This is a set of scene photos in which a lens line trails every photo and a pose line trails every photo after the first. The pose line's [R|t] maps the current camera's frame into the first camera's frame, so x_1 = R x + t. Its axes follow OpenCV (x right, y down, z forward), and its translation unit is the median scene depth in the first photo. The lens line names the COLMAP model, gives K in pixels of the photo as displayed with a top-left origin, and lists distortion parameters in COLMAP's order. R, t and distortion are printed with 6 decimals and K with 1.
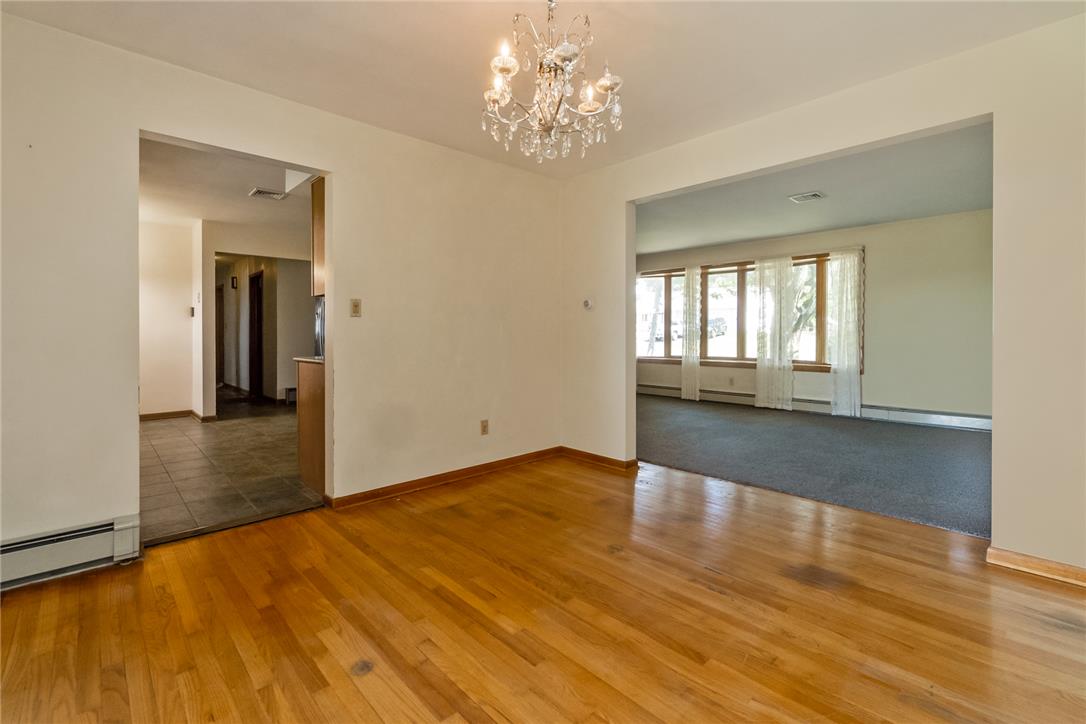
lens RADIAL K [[483.7, 0, 536.4], [0, 483.7, 335.3], [0, 0, 1]] dist [0.000931, -0.000491]
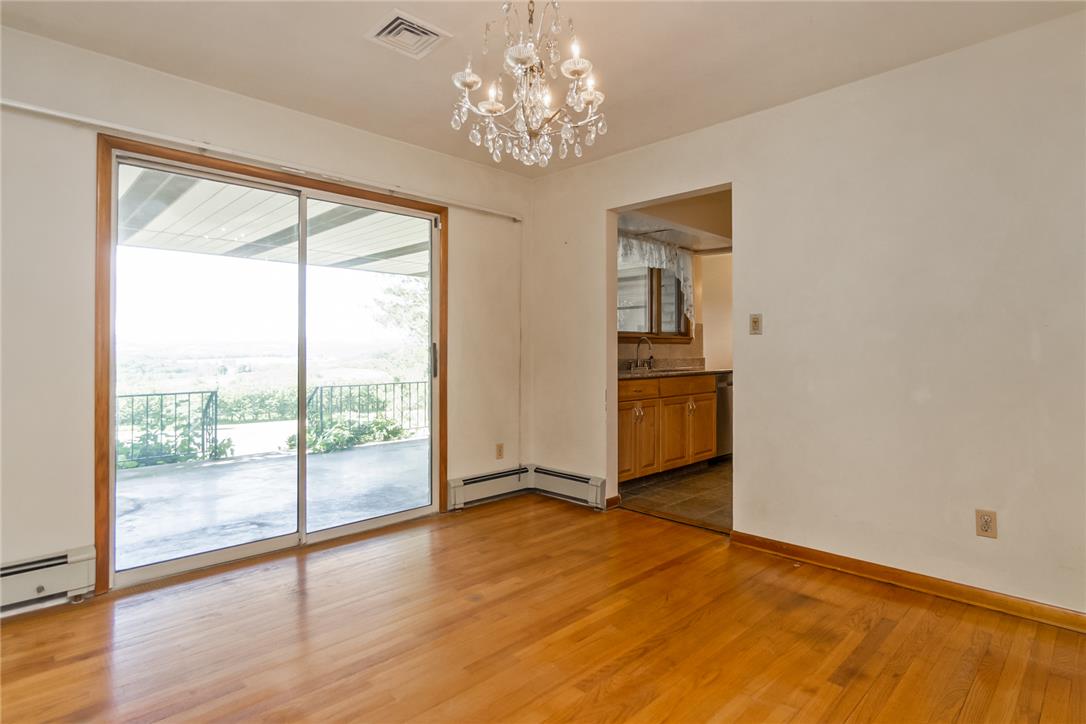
lens RADIAL K [[568.6, 0, 545.3], [0, 568.6, 351.0], [0, 0, 1]] dist [0.002018, -0.000086]
pose [[0.033425, 0.002629, -0.999438, 0.665538], [-0.003195, 0.999992, 0.002524, -0.008443], [0.999436, 0.003109, 0.033434, 0.606674]]
